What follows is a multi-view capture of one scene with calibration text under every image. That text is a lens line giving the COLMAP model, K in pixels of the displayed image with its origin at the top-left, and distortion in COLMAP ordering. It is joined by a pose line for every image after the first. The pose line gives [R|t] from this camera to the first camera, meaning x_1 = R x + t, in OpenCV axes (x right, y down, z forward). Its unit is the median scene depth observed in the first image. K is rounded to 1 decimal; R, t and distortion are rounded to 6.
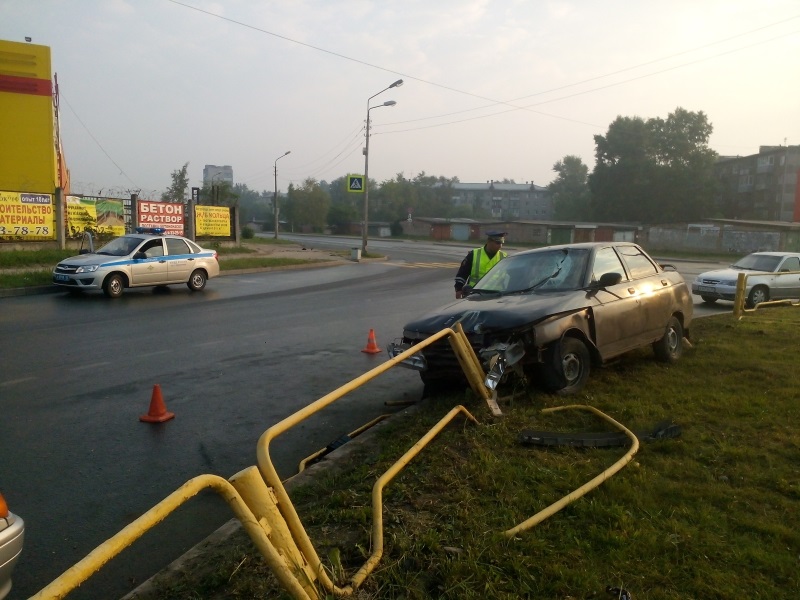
lens RADIAL K [[655.6, 0, 397.9], [0, 655.6, 305.0], [0, 0, 1]] dist [0.069131, -0.117242]
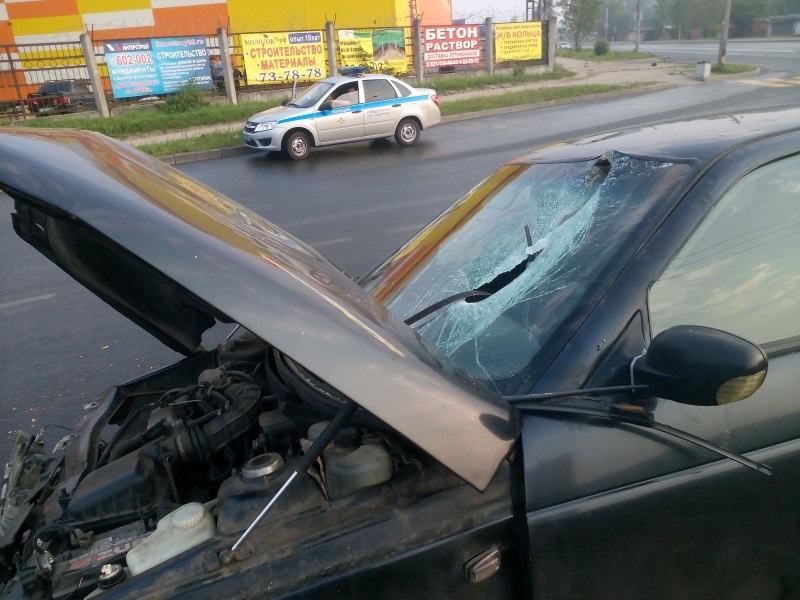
lens RADIAL K [[655.6, 0, 397.9], [0, 655.6, 305.0], [0, 0, 1]] dist [0.069131, -0.117242]
pose [[0.846604, 0.114226, -0.519821, 0.086416], [0.024631, 0.967242, 0.252658, -0.025347], [0.531653, -0.226705, 0.816058, 0.202552]]
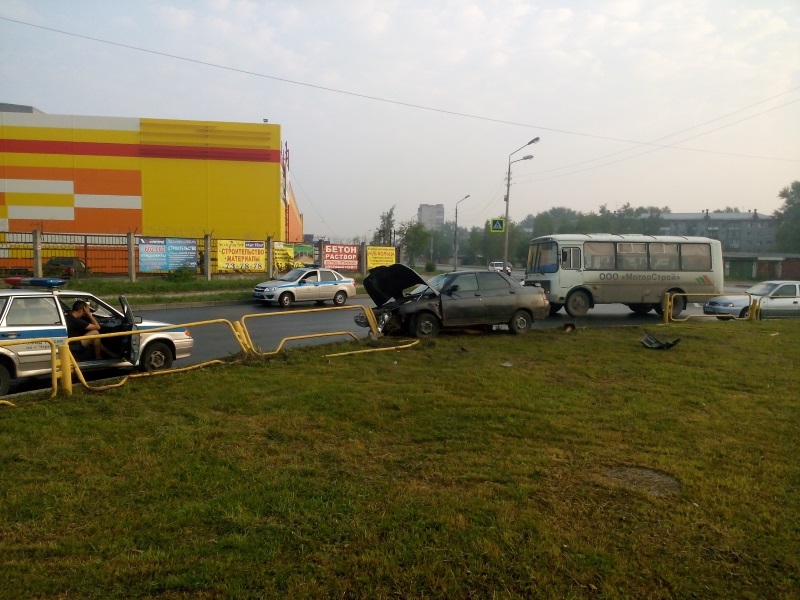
lens RADIAL K [[655.6, 0, 397.9], [0, 655.6, 305.0], [0, 0, 1]] dist [0.069131, -0.117242]
pose [[0.949227, 0.013748, -0.314291, 0.202014], [-0.029701, 0.998499, -0.046026, 0.029520], [0.313187, 0.053024, 0.948210, -0.261147]]
